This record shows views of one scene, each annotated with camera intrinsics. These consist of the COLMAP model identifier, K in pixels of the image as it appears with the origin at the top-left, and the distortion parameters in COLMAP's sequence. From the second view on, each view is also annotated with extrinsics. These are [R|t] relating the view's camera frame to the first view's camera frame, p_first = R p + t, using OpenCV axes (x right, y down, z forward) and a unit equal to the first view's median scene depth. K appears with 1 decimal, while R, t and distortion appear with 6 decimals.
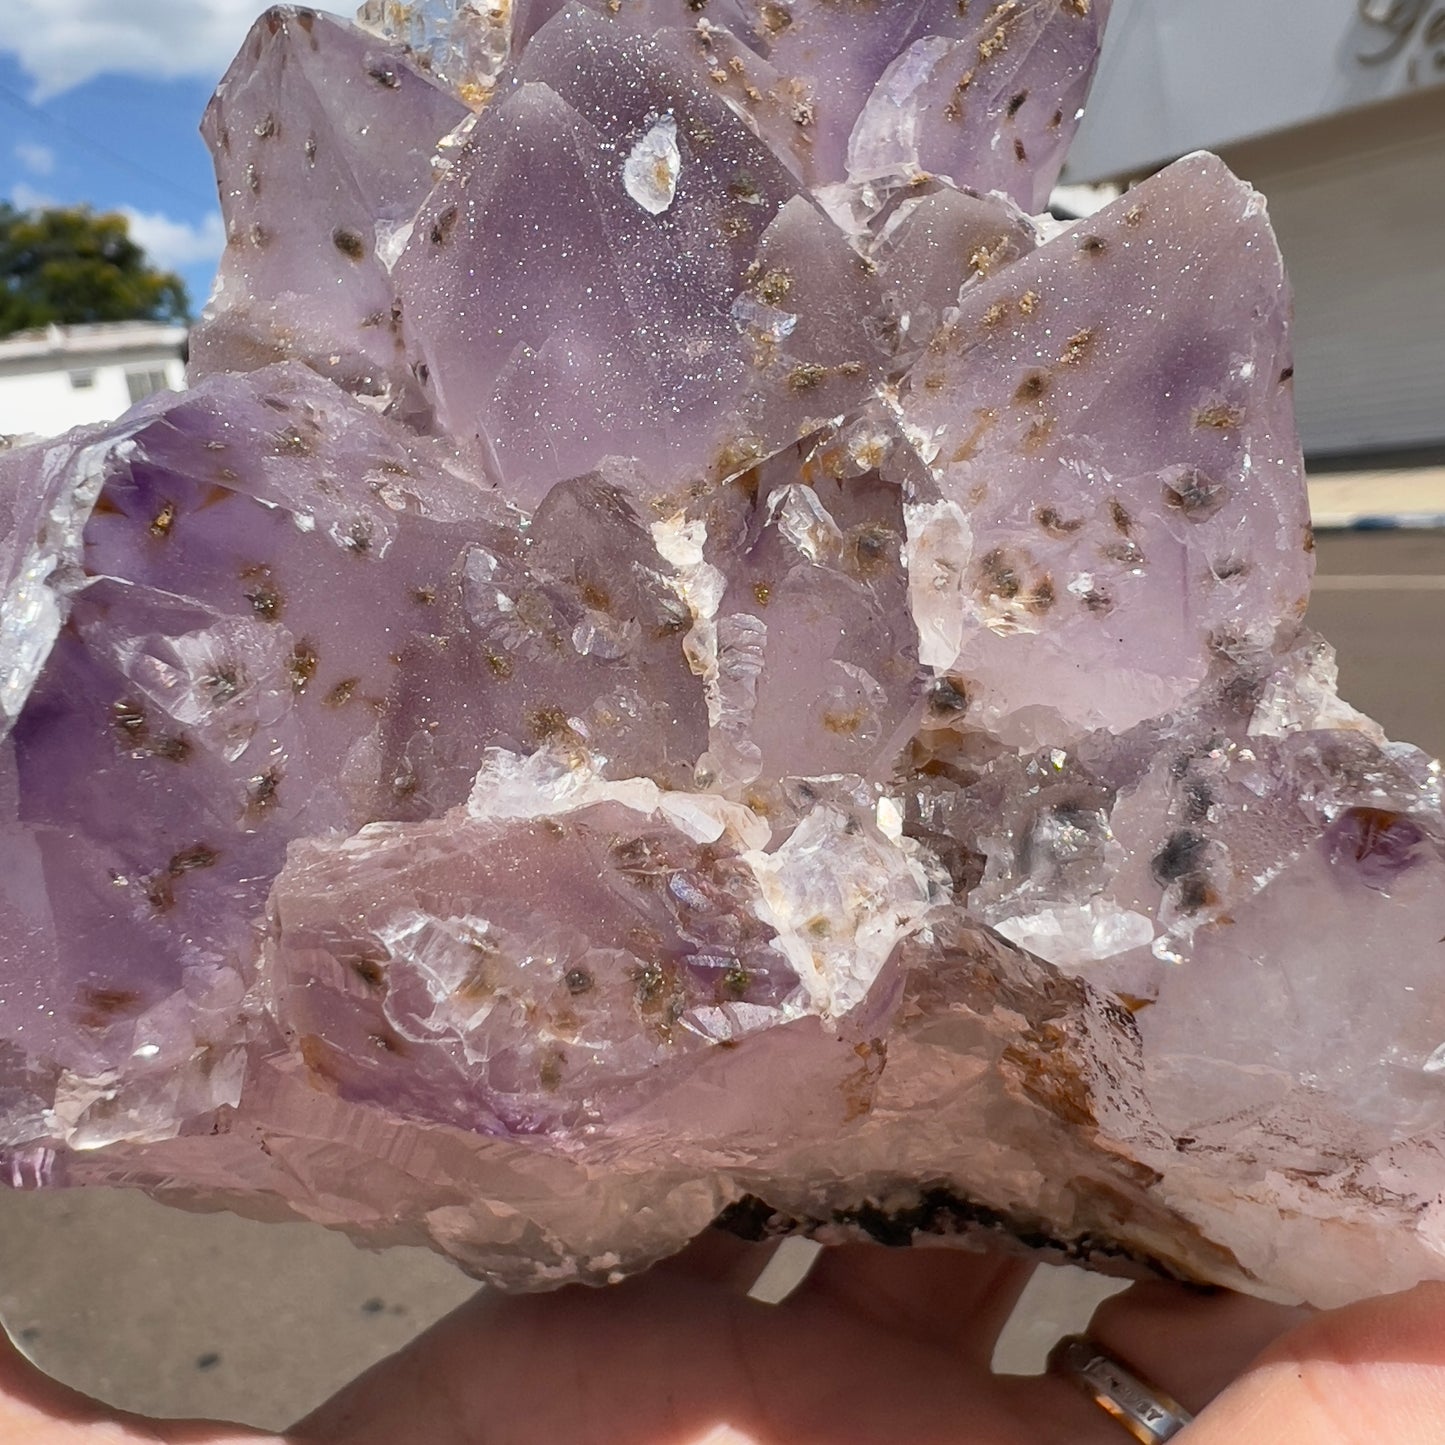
lens RADIAL K [[1493.9, 0, 716.0], [0, 1493.9, 727.1], [0, 0, 1]] dist [0.014864, -0.047498]
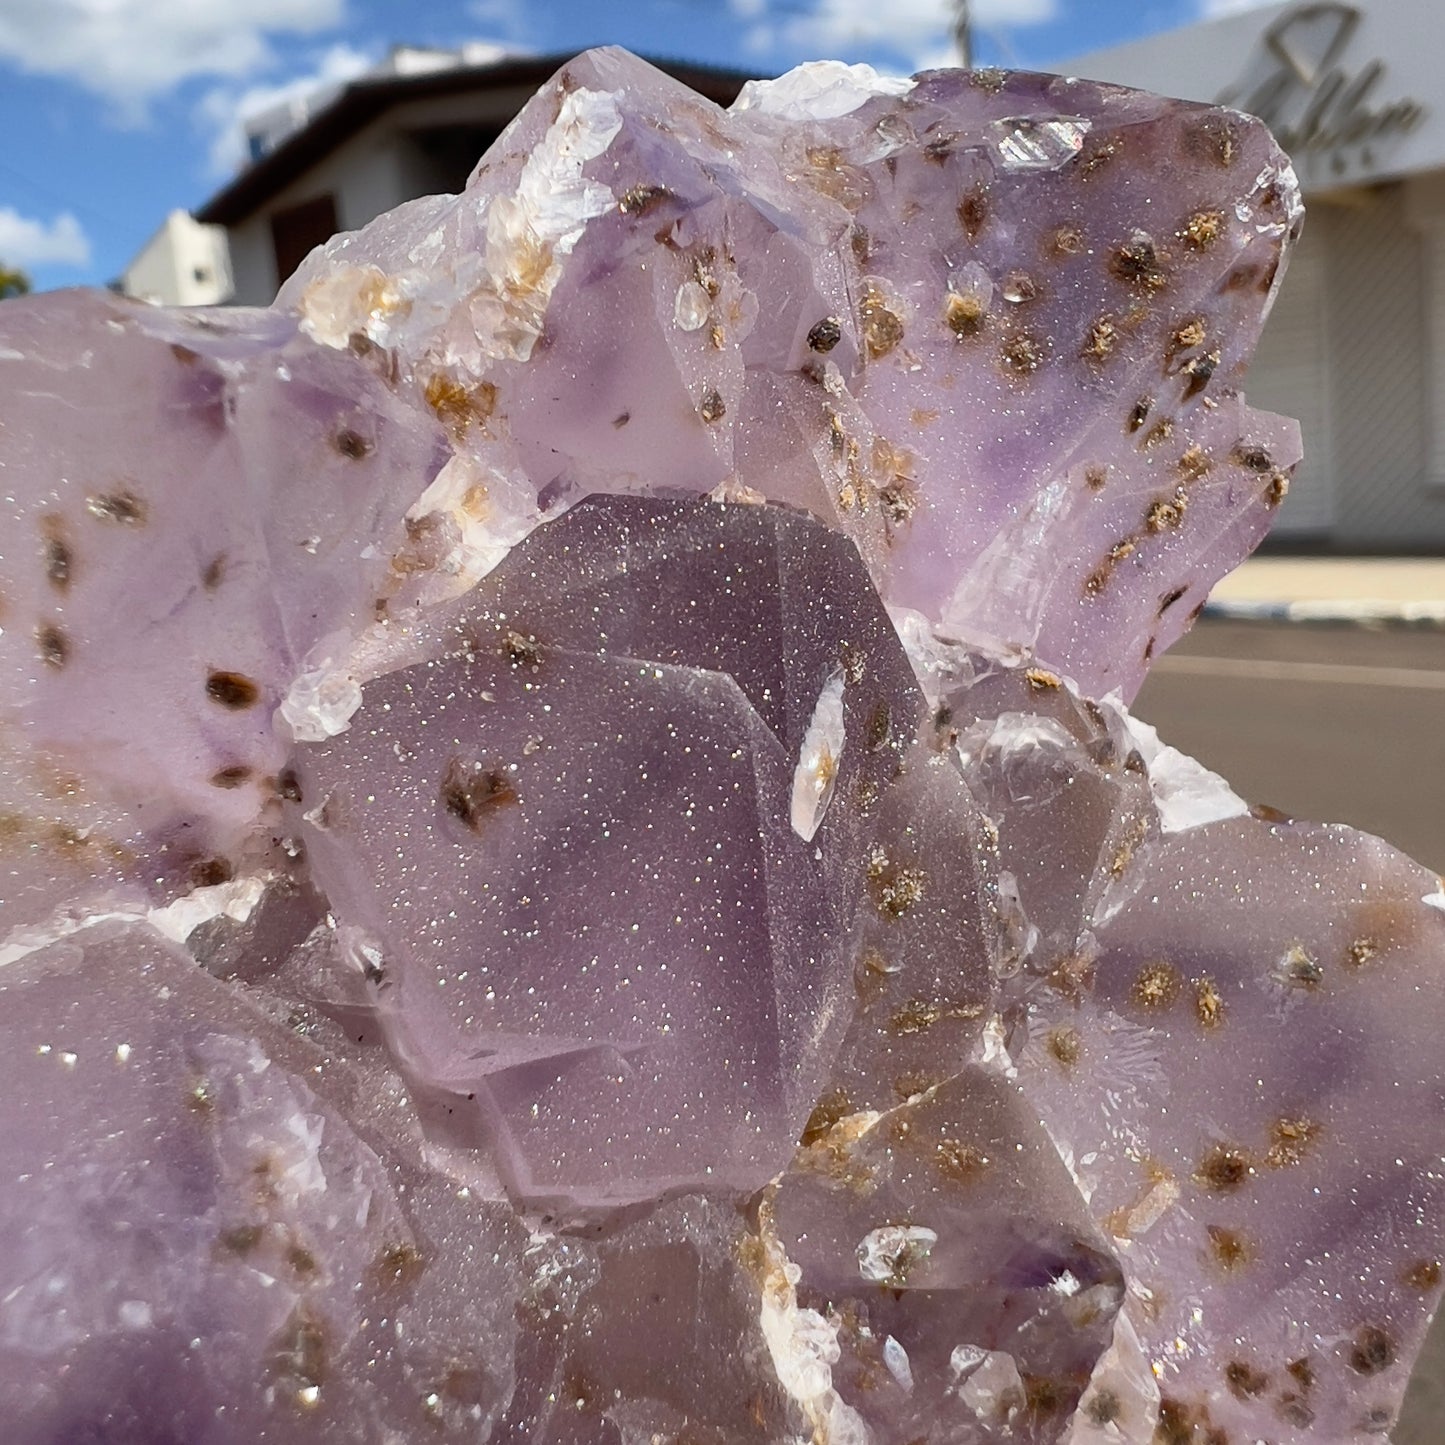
lens RADIAL K [[1493.9, 0, 716.0], [0, 1493.9, 727.1], [0, 0, 1]] dist [0.014864, -0.047498]
pose [[0.867605, 0.041053, 0.495556, -0.452041], [-0.217830, 0.927252, 0.304555, -0.644944], [-0.447003, -0.372180, 0.813431, 0.547474]]
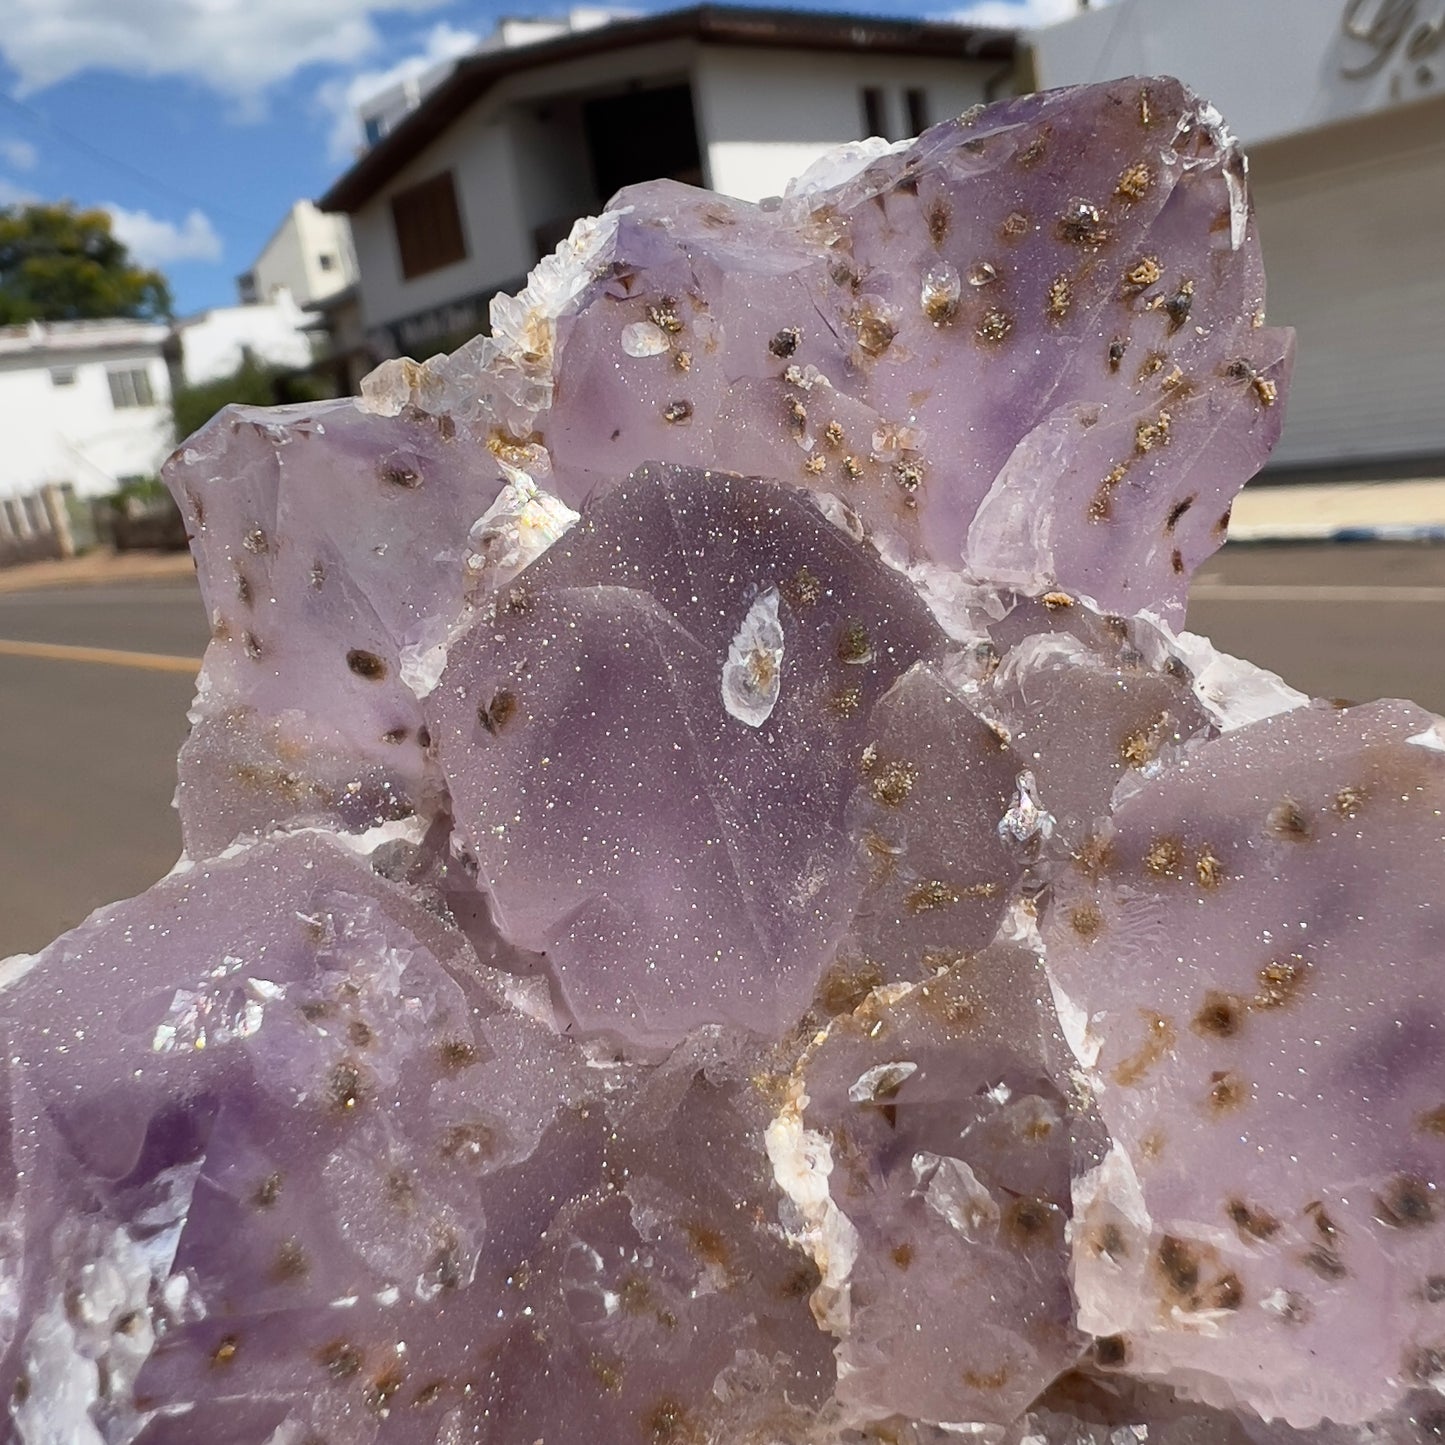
lens RADIAL K [[1493.9, 0, 716.0], [0, 1493.9, 727.1], [0, 0, 1]] dist [0.014864, -0.047498]
pose [[0.998655, -0.014990, 0.049643, -0.115793], [0.003477, 0.974508, 0.224324, -0.583126], [-0.051740, -0.223850, 0.973249, 0.219639]]
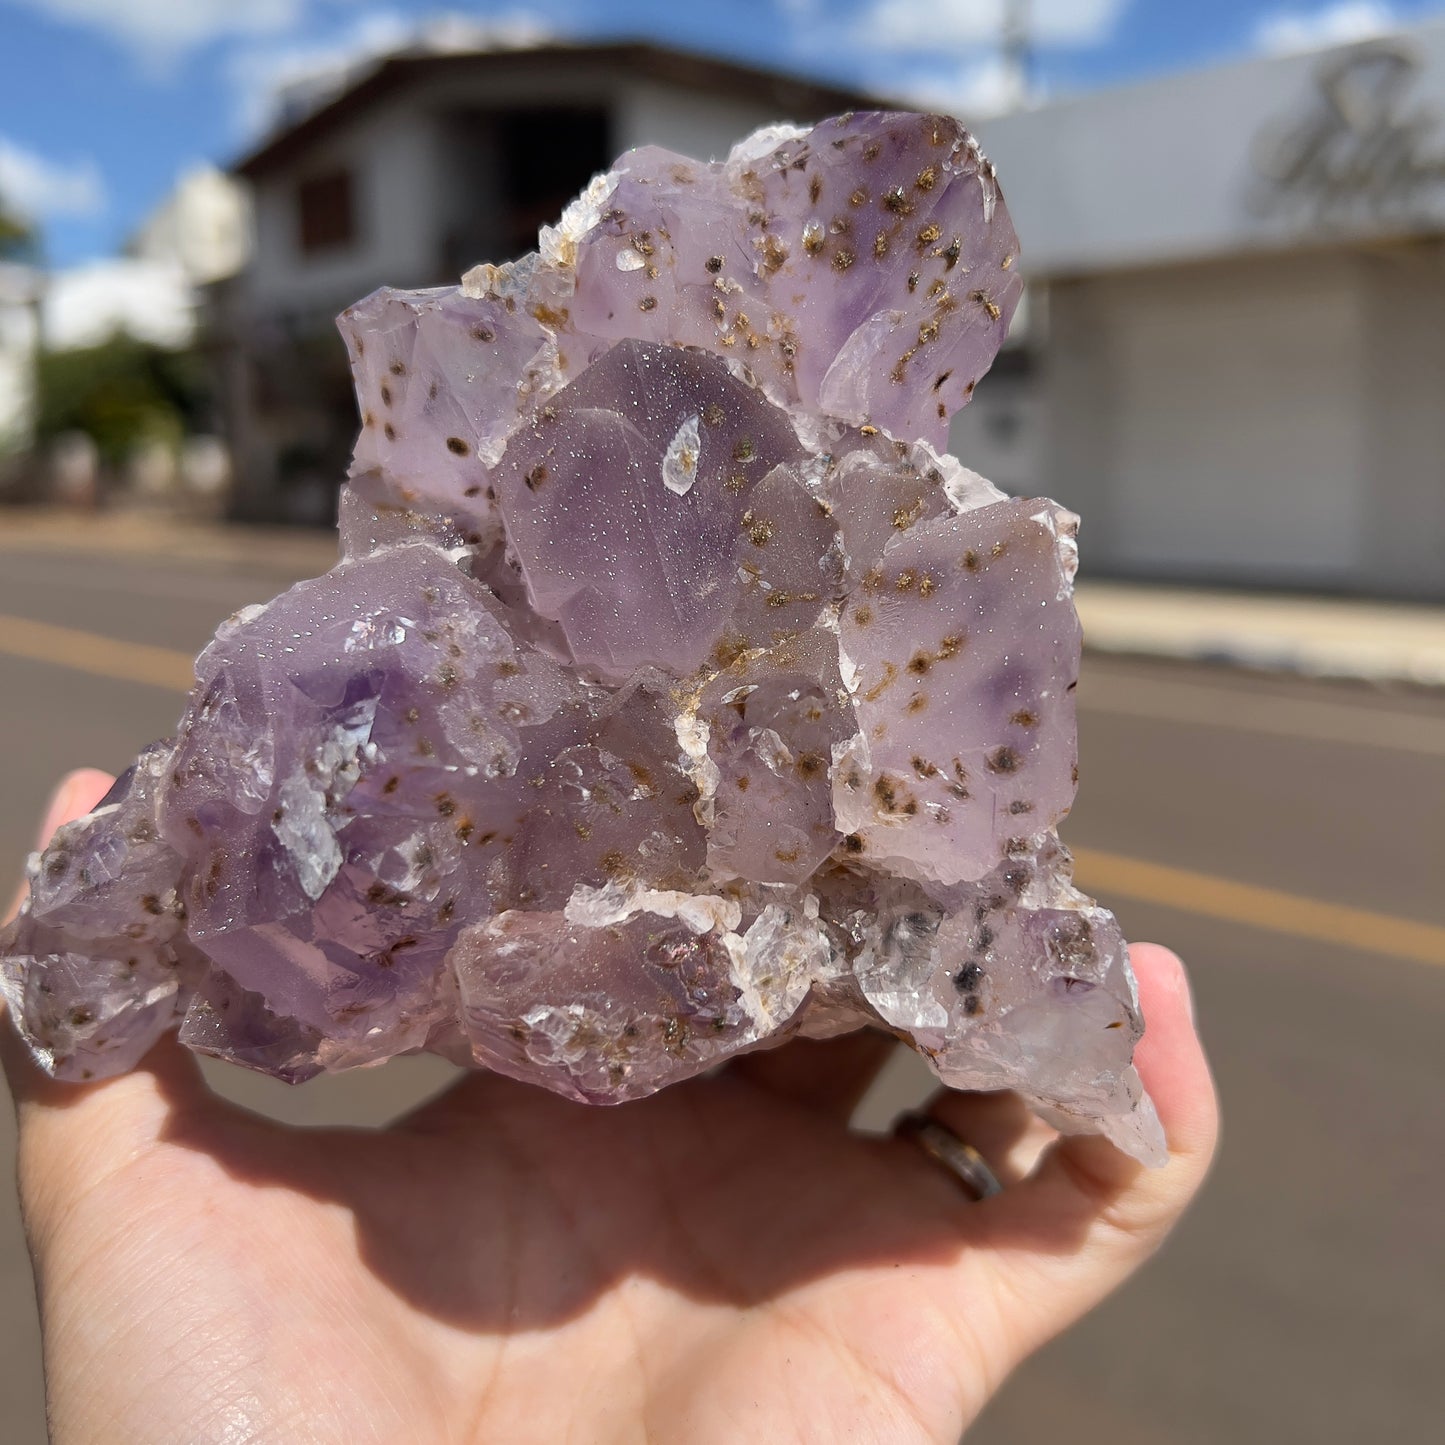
lens RADIAL K [[1526.9, 0, 726.7], [0, 1526.9, 736.9], [0, 0, 1]] dist [0.218811, -1.045721]
pose [[0.998469, 0.033169, 0.044275, -0.061890], [-0.046381, 0.938129, 0.343165, -0.705811], [-0.030153, -0.344693, 0.938231, -0.548978]]
